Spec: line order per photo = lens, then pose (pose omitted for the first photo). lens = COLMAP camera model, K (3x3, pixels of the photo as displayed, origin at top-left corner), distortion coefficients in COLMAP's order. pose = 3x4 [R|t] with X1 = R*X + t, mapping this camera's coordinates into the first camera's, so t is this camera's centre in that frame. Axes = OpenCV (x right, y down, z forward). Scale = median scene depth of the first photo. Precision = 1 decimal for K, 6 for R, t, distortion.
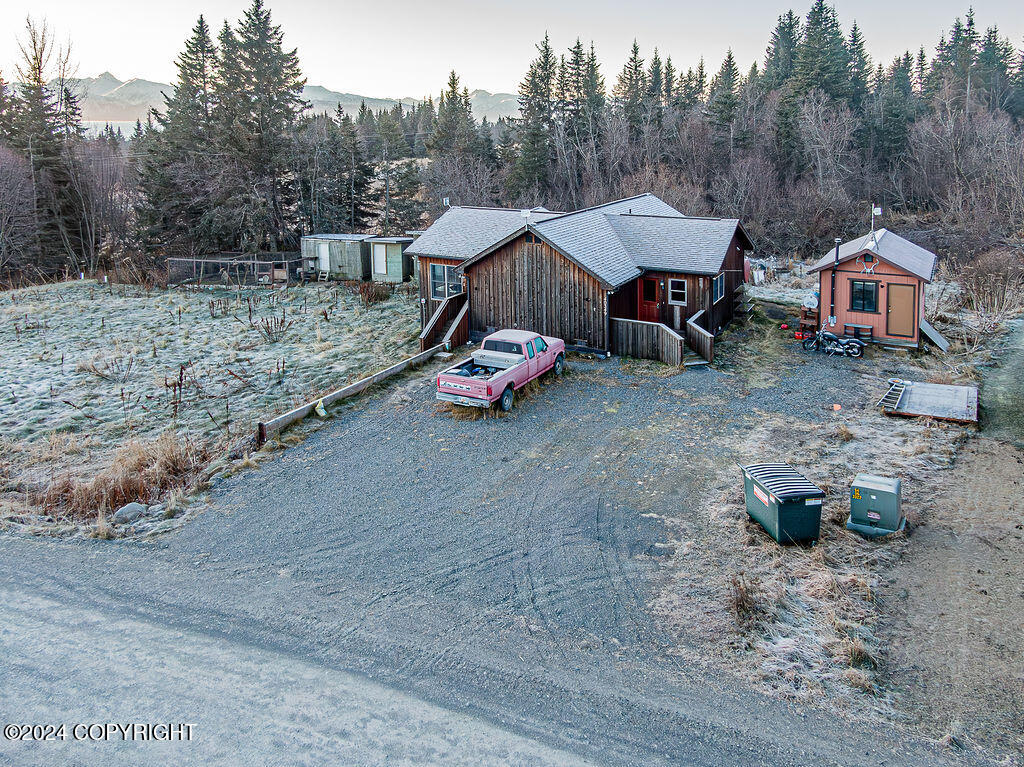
lens RADIAL K [[753.9, 0, 515.4], [0, 753.9, 374.8], [0, 0, 1]] dist [0.025722, -0.030028]
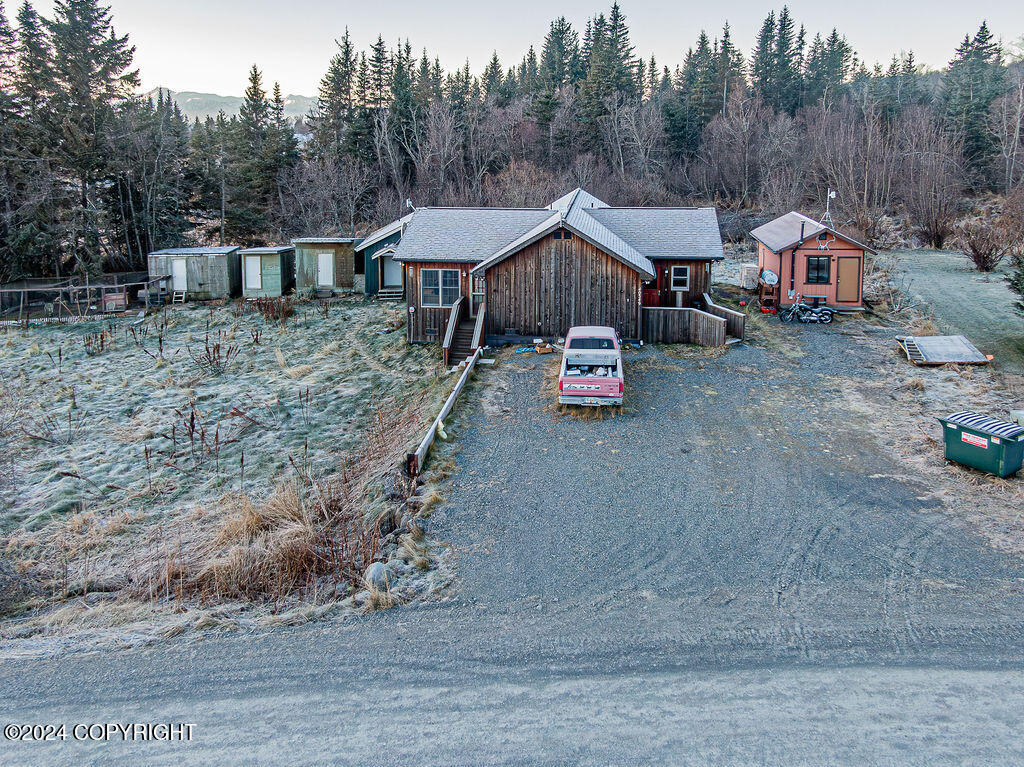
lens RADIAL K [[753.9, 0, 515.0], [0, 753.9, 377.7], [0, 0, 1]] dist [0.025722, -0.030028]
pose [[0.929444, -0.119658, 0.349022, -0.384045], [0.118995, 0.992619, 0.023423, -0.023480], [-0.349248, 0.019761, 0.936822, 0.091146]]
